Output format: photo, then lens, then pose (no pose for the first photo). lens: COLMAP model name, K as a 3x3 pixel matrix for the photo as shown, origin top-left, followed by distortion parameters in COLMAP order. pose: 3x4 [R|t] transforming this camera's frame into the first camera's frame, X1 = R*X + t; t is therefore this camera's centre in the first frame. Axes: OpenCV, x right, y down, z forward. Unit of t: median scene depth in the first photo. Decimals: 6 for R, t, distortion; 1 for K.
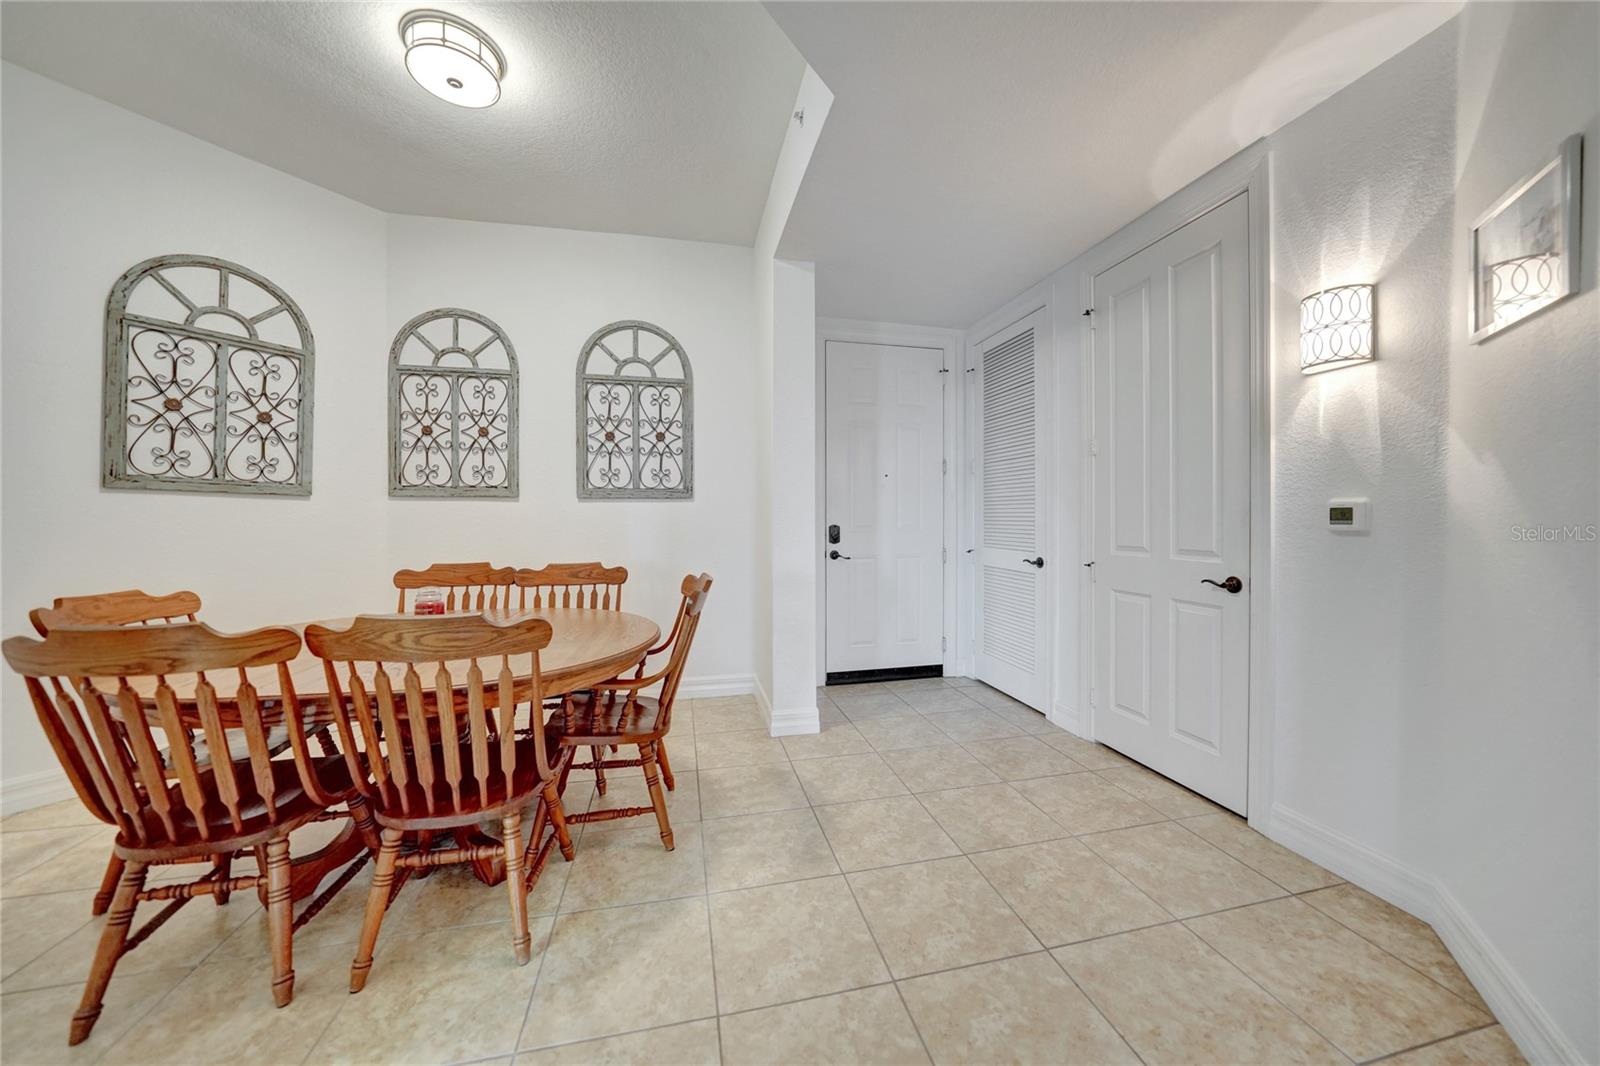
lens RADIAL K [[560.8, 0, 797.5], [0, 560.8, 505.6], [0, 0, 1]] dist [-0.023519, 0.006270]
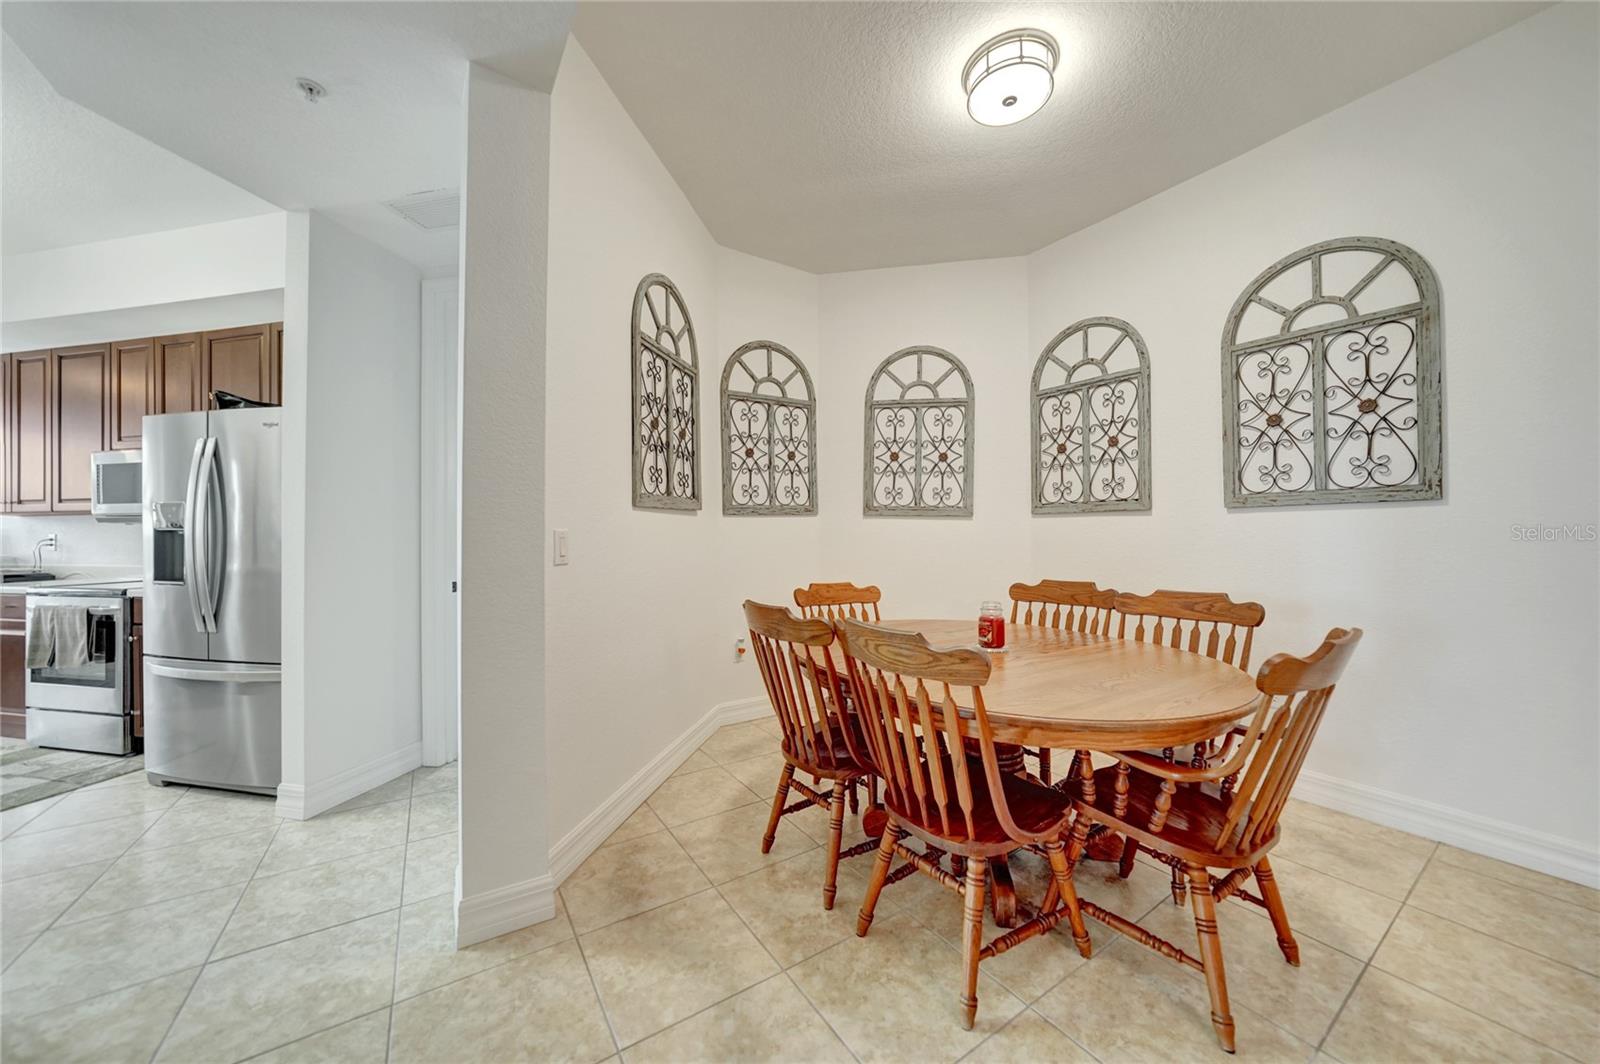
lens RADIAL K [[557.7, 0, 798.3], [0, 557.7, 523.9], [0, 0, 1]] dist [-0.021646, 0.005950]
pose [[0.366355, -0.018684, -0.930287, 0.113357], [0.024387, 0.999648, -0.010473, 0.002666], [0.930155, -0.018850, 0.366682, 0.189412]]
